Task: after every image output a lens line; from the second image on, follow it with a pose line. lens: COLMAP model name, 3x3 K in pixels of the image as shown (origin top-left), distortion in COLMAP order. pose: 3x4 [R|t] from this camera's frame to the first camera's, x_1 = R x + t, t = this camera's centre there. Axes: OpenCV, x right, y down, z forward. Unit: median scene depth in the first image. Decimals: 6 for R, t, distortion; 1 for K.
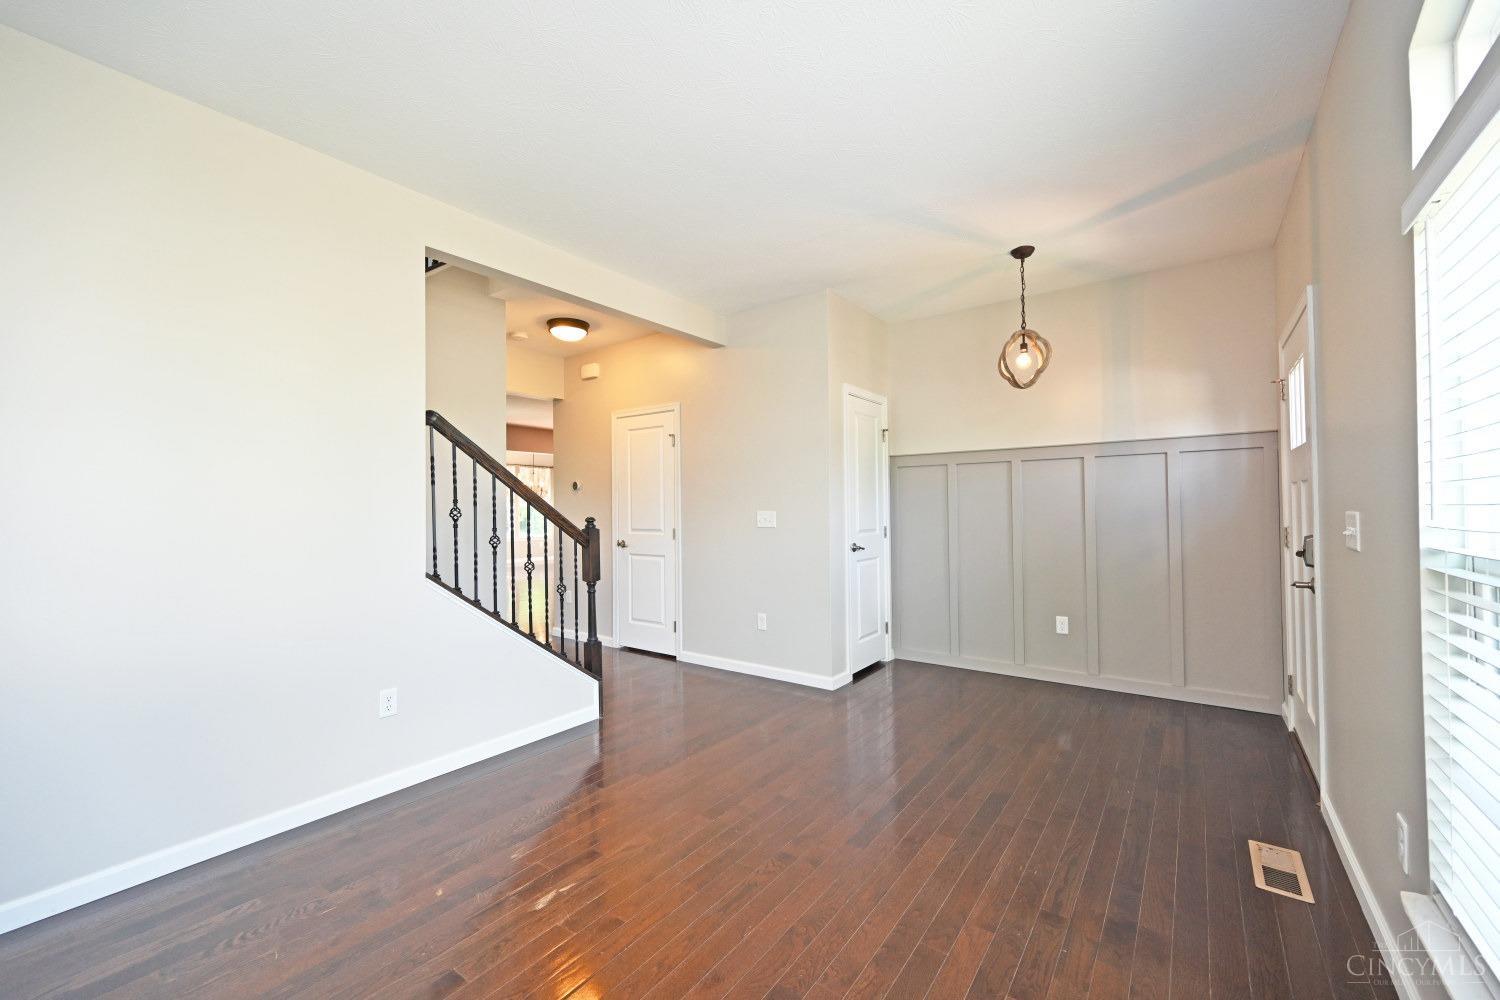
lens RADIAL K [[588.7, 0, 746.0], [0, 588.7, 502.8], [0, 0, 1]] dist [-0.004107, 0.000520]
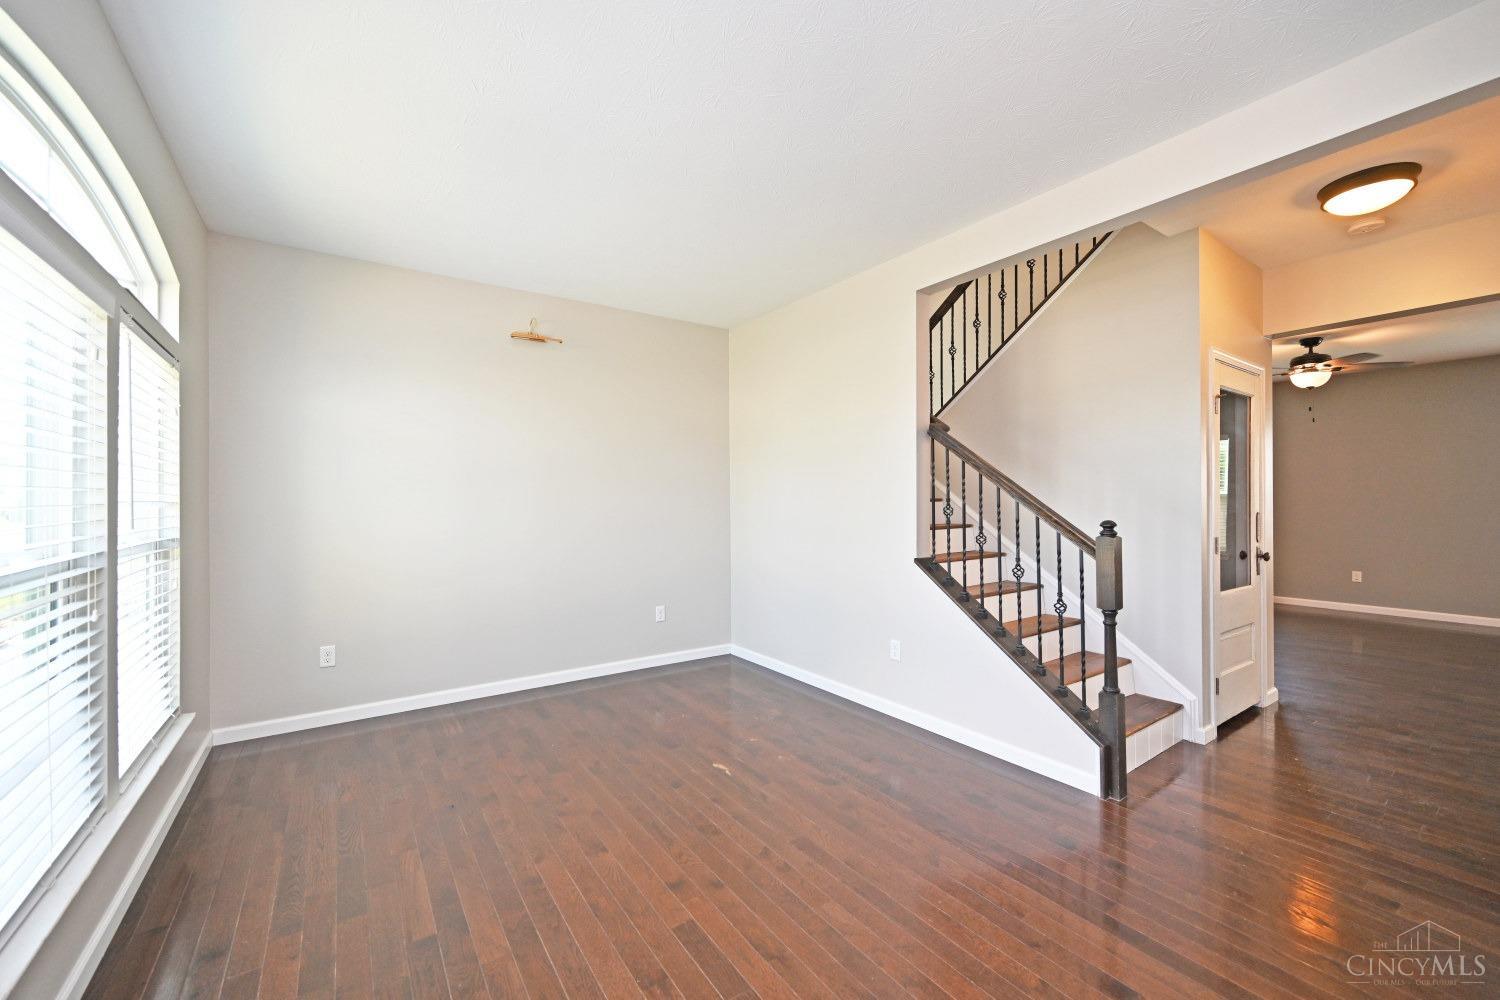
lens RADIAL K [[583.1, 0, 750.0], [0, 583.1, 500.0], [0, 0, 1]] dist [0.029169, 0.000121]
pose [[-0.307134, 0.014834, -0.951551, 0.643054], [0.024935, 0.999661, 0.007536, -0.019641], [0.951339, -0.021413, -0.307400, 0.921963]]
